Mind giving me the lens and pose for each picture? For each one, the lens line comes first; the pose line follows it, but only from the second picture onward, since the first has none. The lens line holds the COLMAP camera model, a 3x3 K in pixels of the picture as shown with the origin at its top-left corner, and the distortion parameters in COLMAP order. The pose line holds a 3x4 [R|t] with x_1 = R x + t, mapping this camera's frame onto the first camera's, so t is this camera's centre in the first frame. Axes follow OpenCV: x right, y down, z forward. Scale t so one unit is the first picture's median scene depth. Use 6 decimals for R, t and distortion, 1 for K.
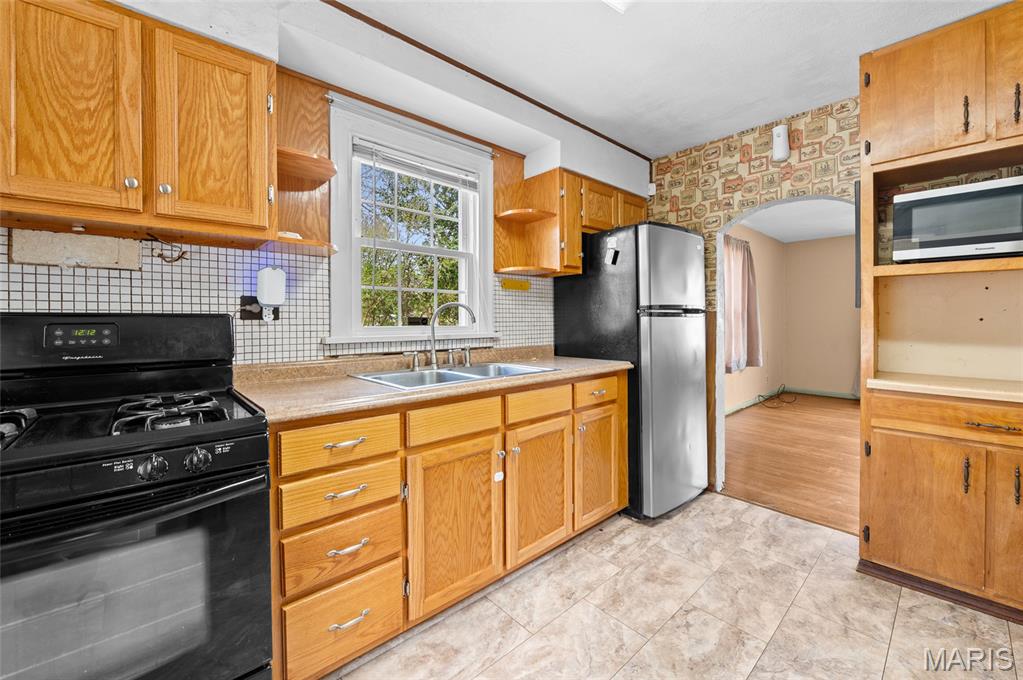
lens RADIAL K [[409.6, 0, 508.0], [0, 409.6, 325.3], [0, 0, 1]] dist [-0.008940, -0.000422]
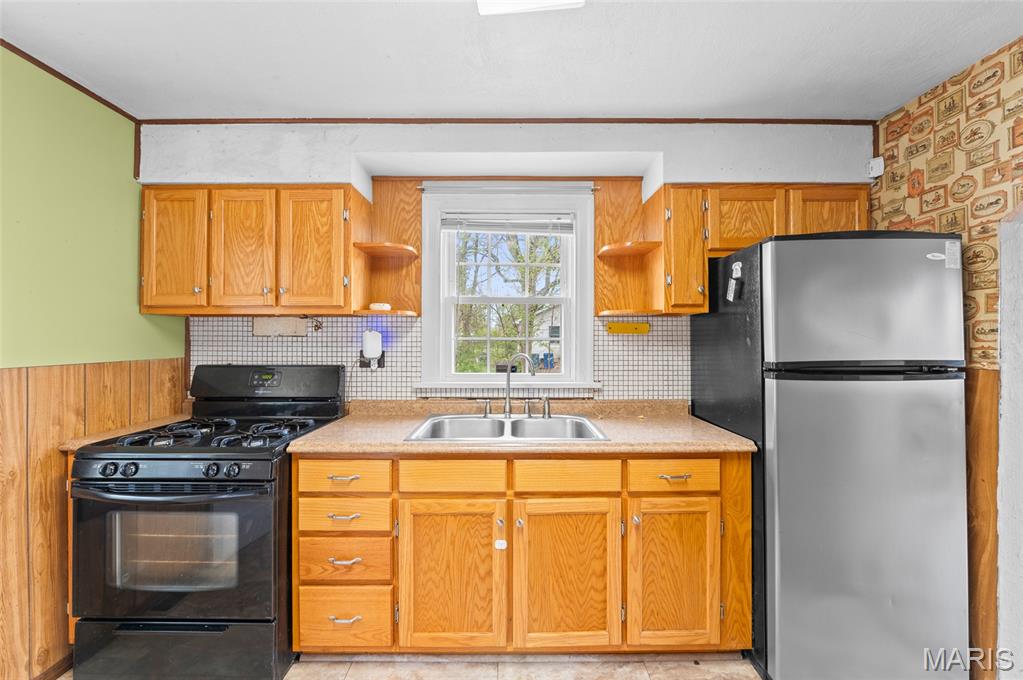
lens RADIAL K [[399.7, 0, 508.0], [0, 399.7, 337.3], [0, 0, 1]] dist [-0.008007, -0.000137]
pose [[0.746322, 0.001949, -0.665582, 0.497567], [-0.011135, 0.999892, -0.009558, -0.086512], [0.665492, 0.014544, 0.746263, 0.250650]]
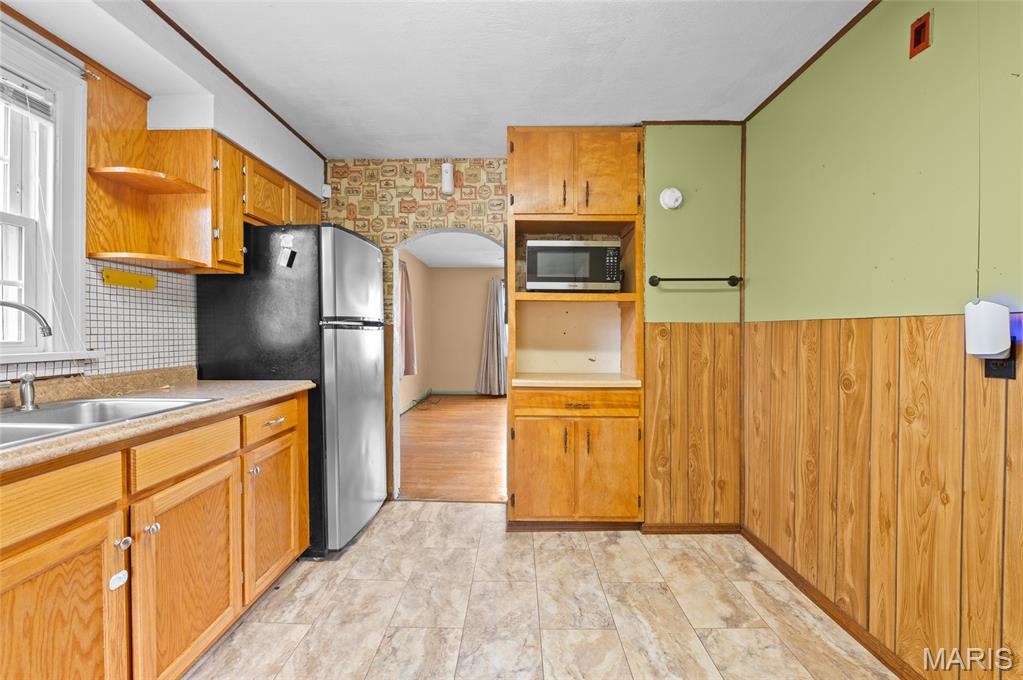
lens RADIAL K [[407.1, 0, 511.2], [0, 407.1, 335.2], [0, 0, 1]] dist [-0.003235, -0.002771]
pose [[0.681815, 0.000400, 0.731524, -0.052558], [0.004609, 0.999978, -0.004843, -0.001416], [-0.731510, 0.006673, 0.681798, 0.106329]]
